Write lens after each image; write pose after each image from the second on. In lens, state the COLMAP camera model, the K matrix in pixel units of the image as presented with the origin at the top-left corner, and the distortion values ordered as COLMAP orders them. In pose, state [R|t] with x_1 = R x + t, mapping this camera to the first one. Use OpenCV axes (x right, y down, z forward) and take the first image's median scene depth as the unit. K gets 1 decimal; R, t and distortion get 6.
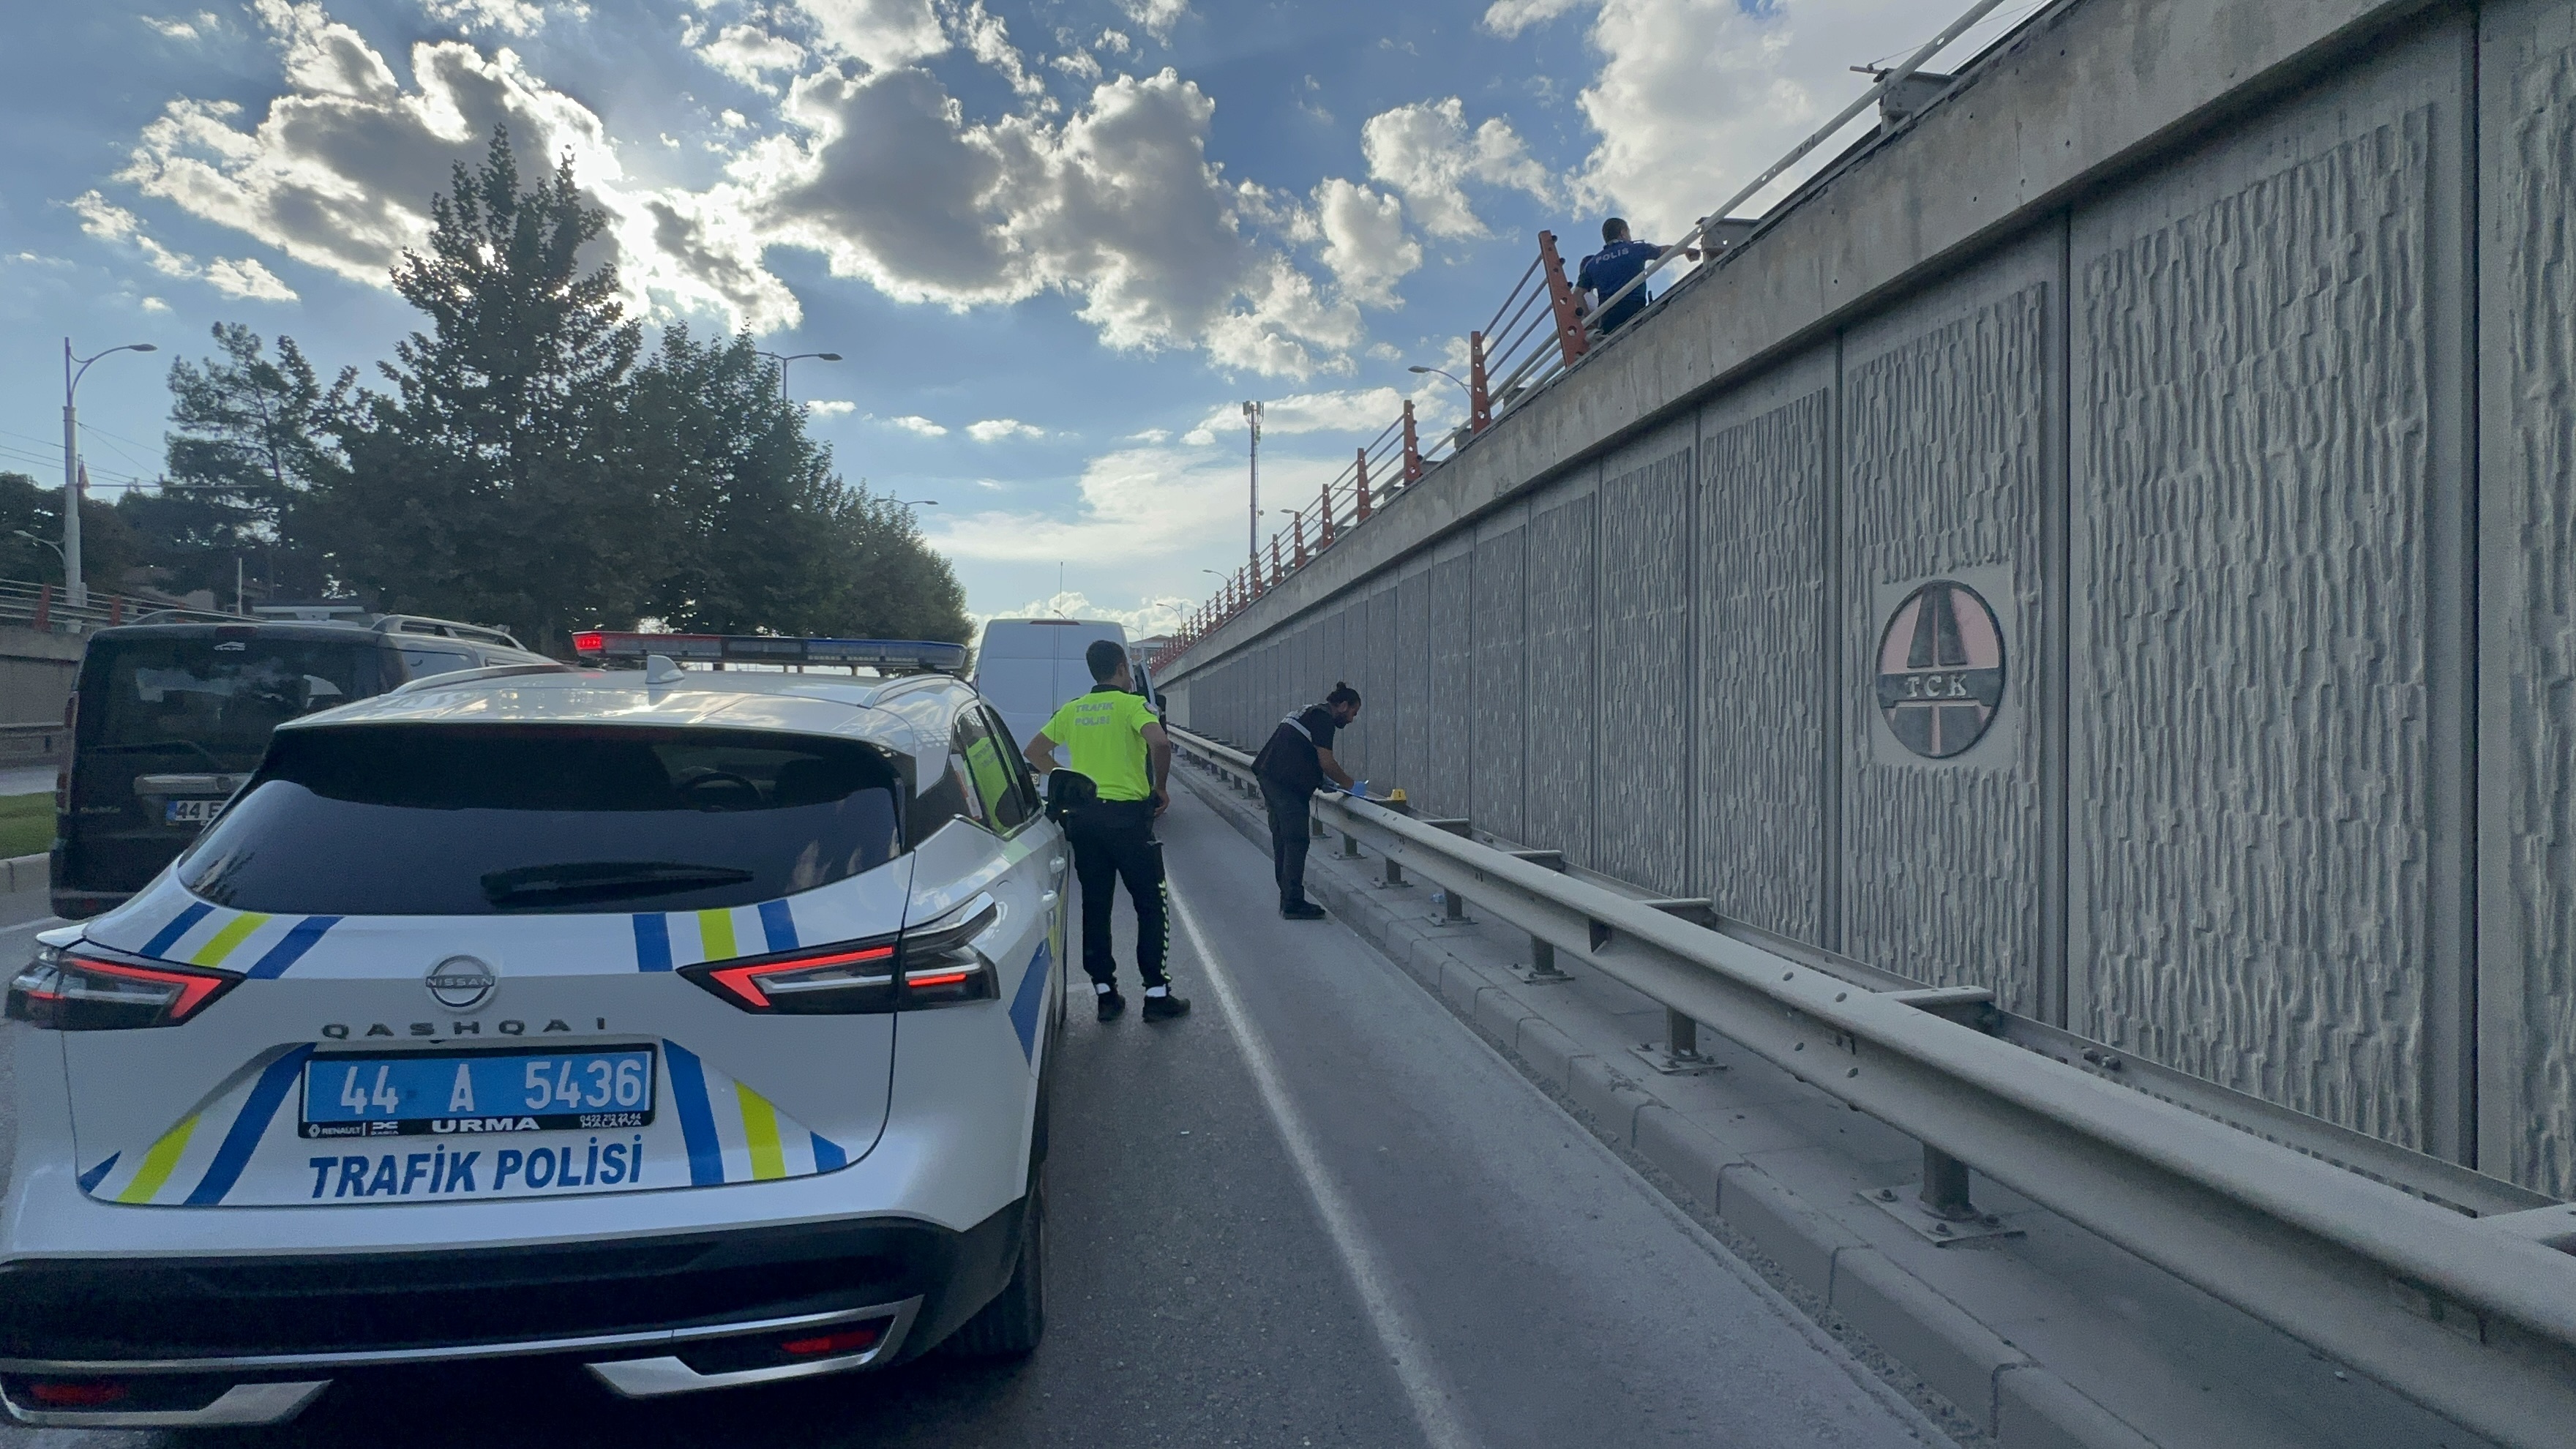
lens RADIAL K [[1190.8, 0, 1288.0], [0, 1190.8, 724.5], [0, 0, 1]] dist [-0.000513, 0.001242]
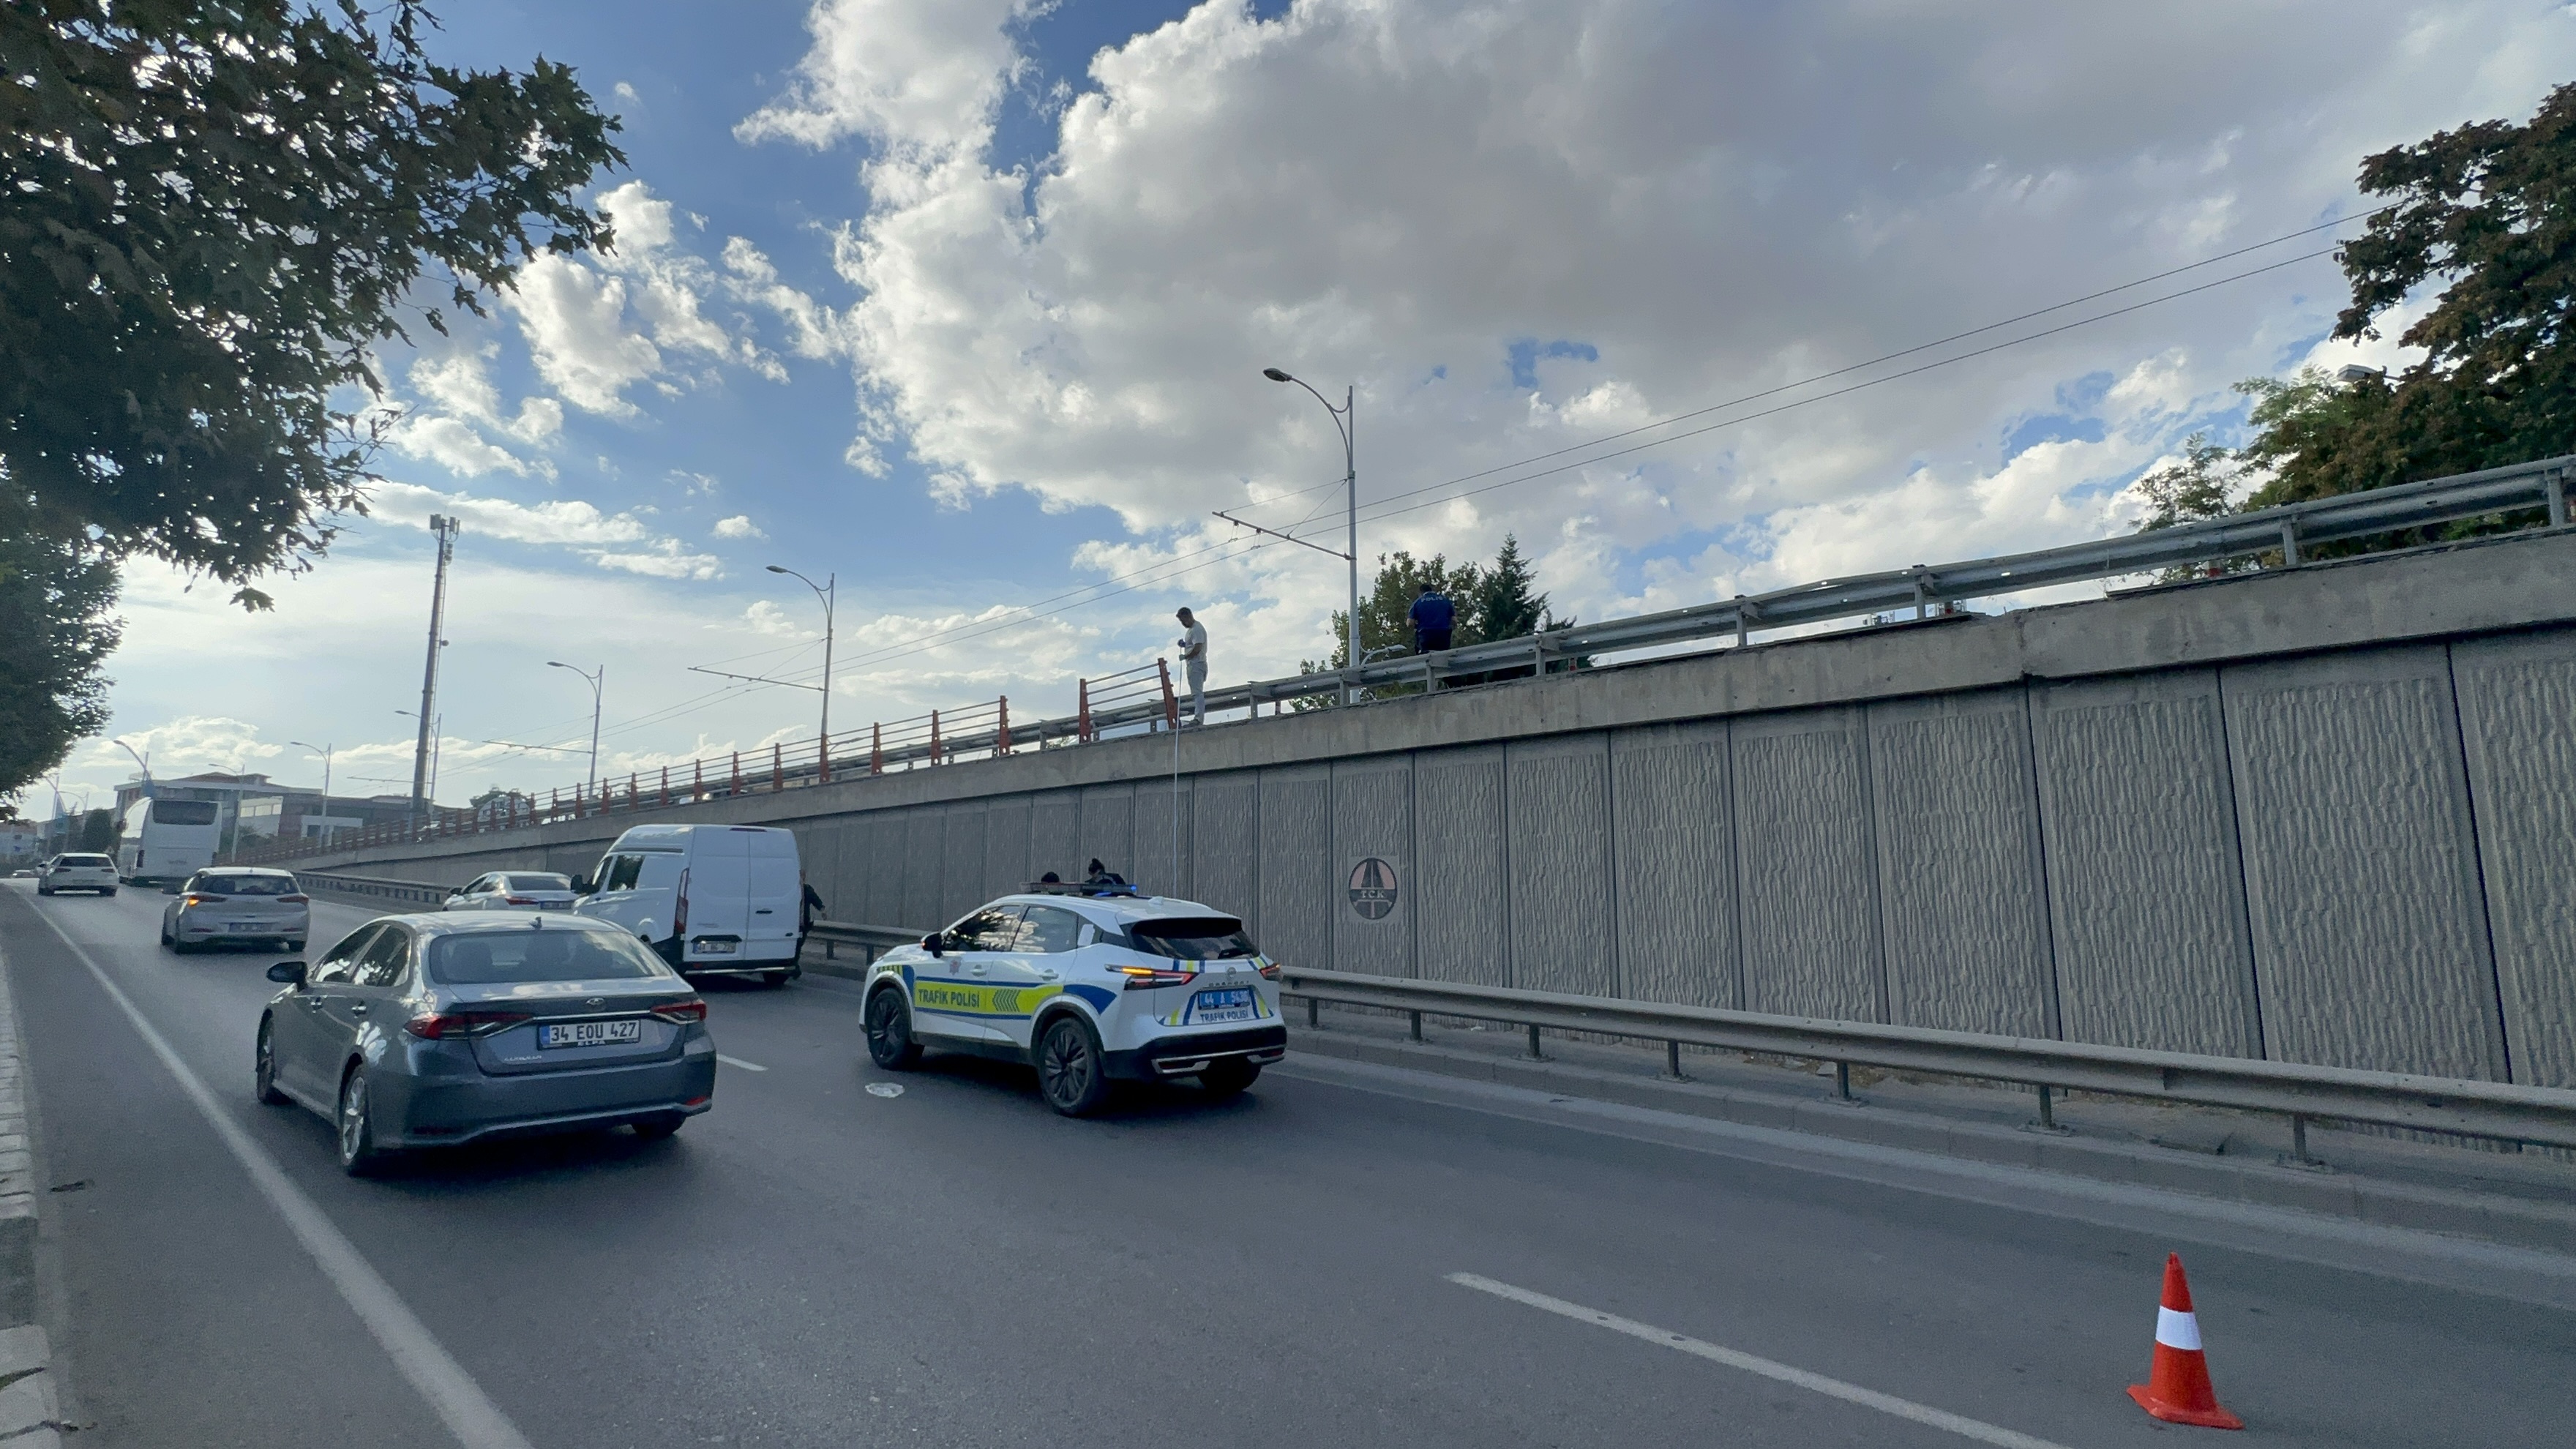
lens RADIAL K [[1190.8, 0, 1288.0], [0, 1190.8, 724.5], [0, 0, 1]] dist [-0.000513, 0.001242]
pose [[0.793090, 0.081058, 0.603686, -1.452737], [0.001681, 0.990811, -0.135246, -0.051011], [-0.609102, 0.108277, 0.785666, -1.246927]]
